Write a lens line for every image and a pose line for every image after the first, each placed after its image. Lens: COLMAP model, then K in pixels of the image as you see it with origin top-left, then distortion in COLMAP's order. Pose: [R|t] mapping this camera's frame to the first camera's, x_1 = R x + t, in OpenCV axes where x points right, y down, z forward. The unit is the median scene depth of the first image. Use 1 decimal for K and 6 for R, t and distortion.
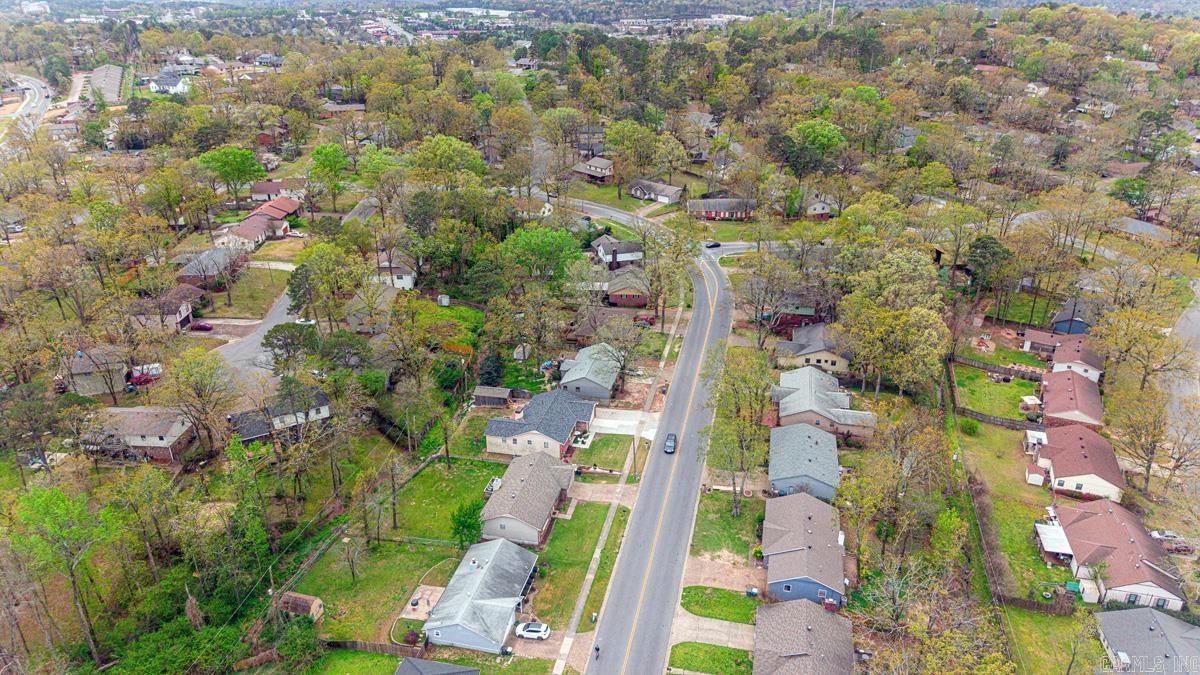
lens RADIAL K [[794.7, 0, 595.6], [0, 794.7, 340.3], [0, 0, 1]] dist [0.033602, -0.035537]
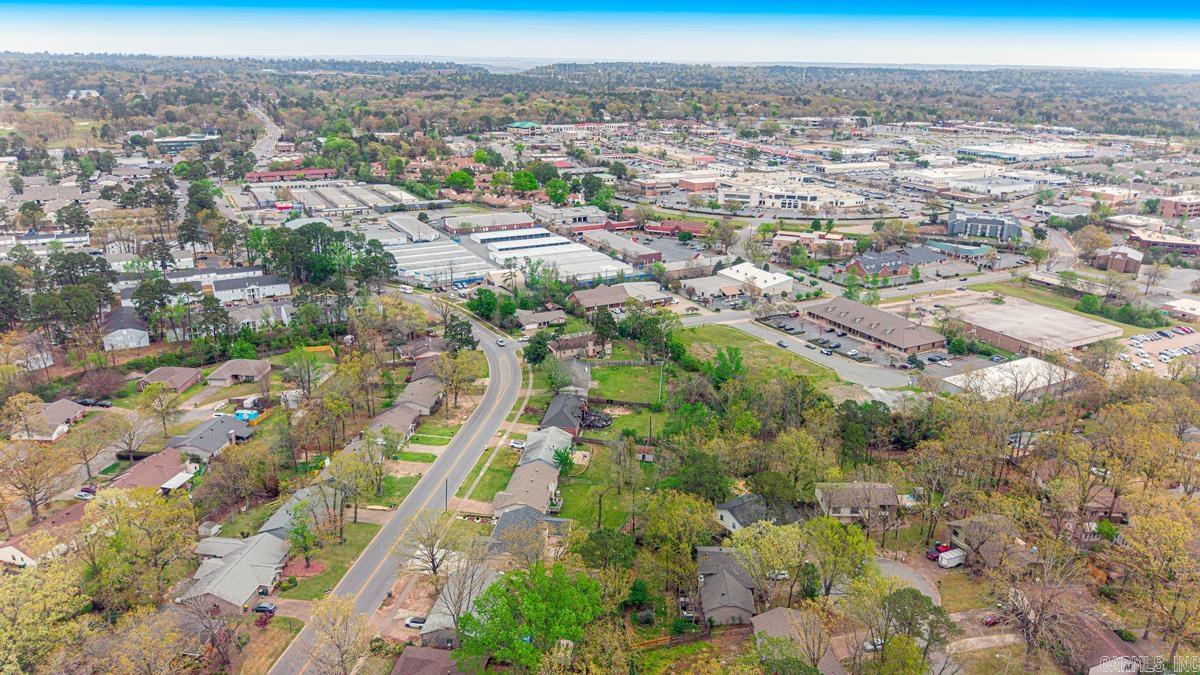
lens RADIAL K [[798.0, 0, 600.0], [0, 798.0, 337.5], [0, 0, 1]] dist [0.035523, -0.049652]
pose [[-0.996426, 0.017647, -0.082606, -0.075048], [-0.043602, 0.730127, 0.681919, -0.733599], [0.072347, 0.683084, -0.726748, 1.408616]]
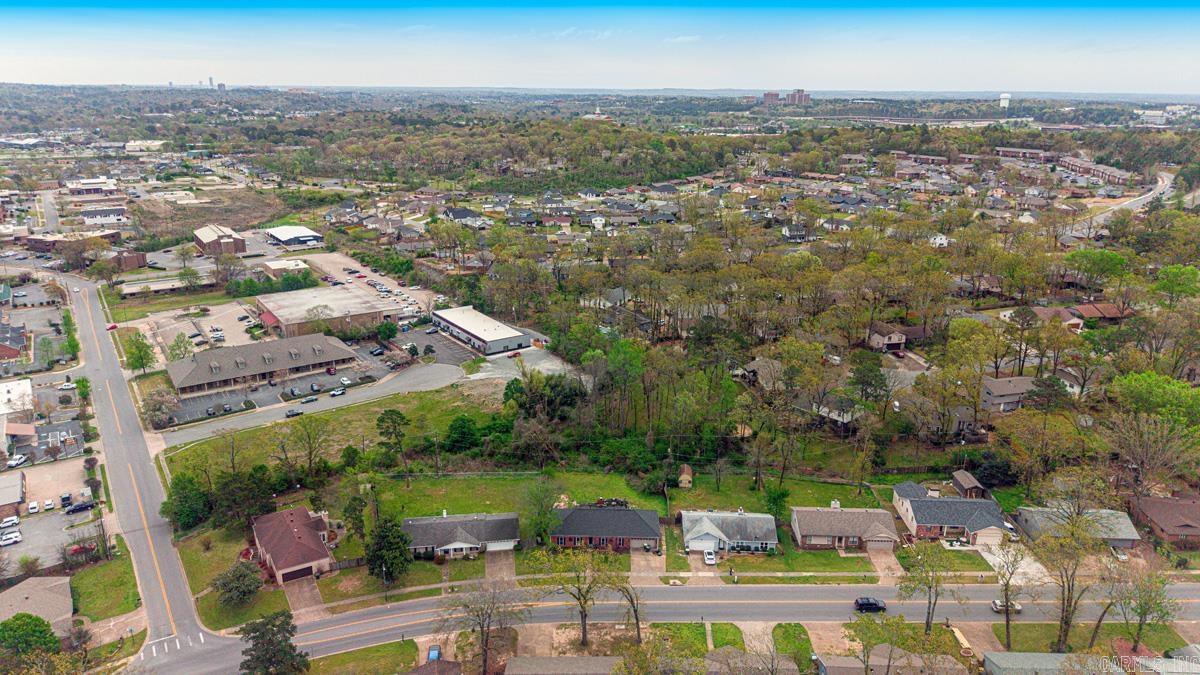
lens RADIAL K [[803.4, 0, 599.3], [0, 803.4, 325.1], [0, 0, 1]] dist [0.030789, -0.039704]
pose [[0.190551, 0.282971, -0.940009, 0.679905], [-0.405636, 0.894681, 0.187099, -0.114025], [0.893952, 0.345649, 0.285265, 0.179160]]
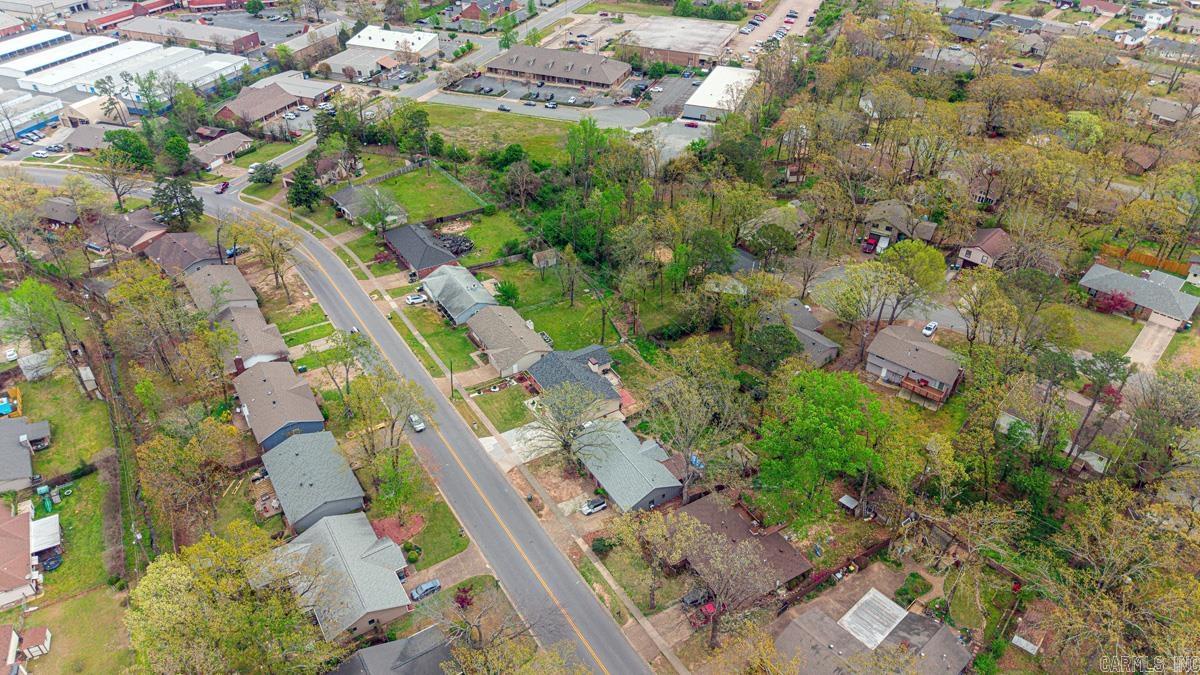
lens RADIAL K [[803.4, 0, 599.3], [0, 803.4, 325.1], [0, 0, 1]] dist [0.030789, -0.039704]
pose [[-0.703484, 0.407898, -0.582006, 0.404032], [-0.293837, 0.578713, 0.760757, -0.614120], [0.647125, 0.706195, -0.287260, 1.097396]]
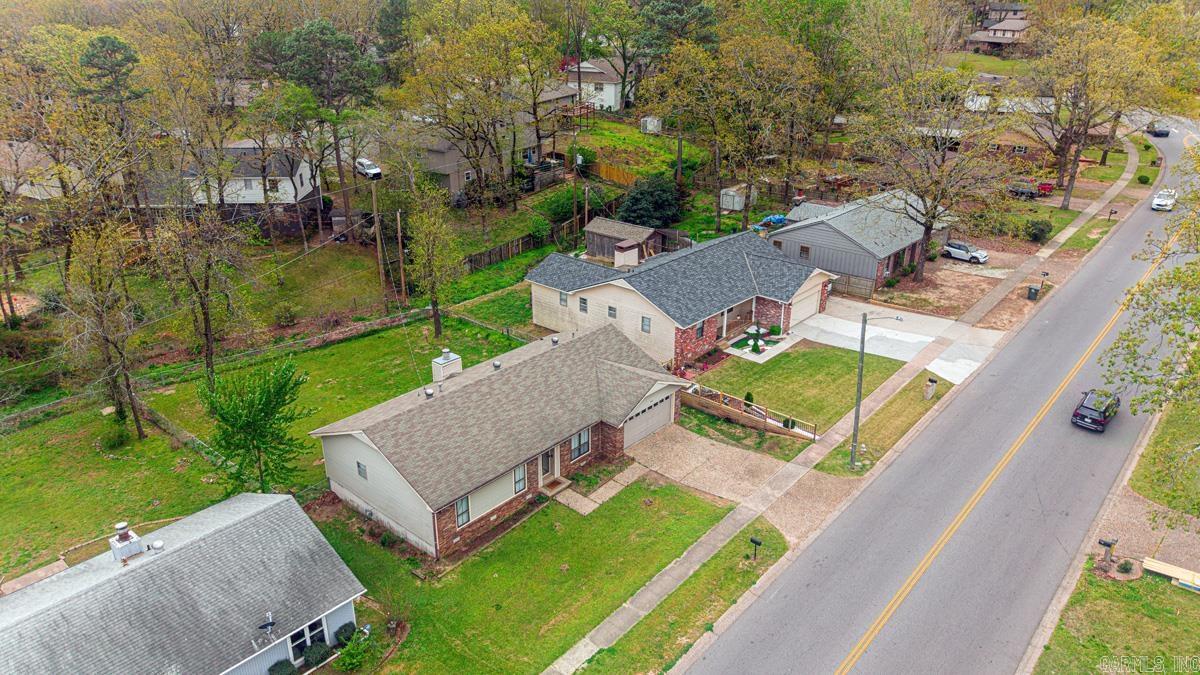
lens RADIAL K [[804.2, 0, 597.1], [0, 804.2, 333.7], [0, 0, 1]] dist [0.062961, -0.103852]
pose [[0.879252, 0.185641, -0.438694, 0.073170], [-0.197074, 0.980189, 0.019798, 0.111062], [0.433679, 0.069048, 0.898418, 0.535728]]
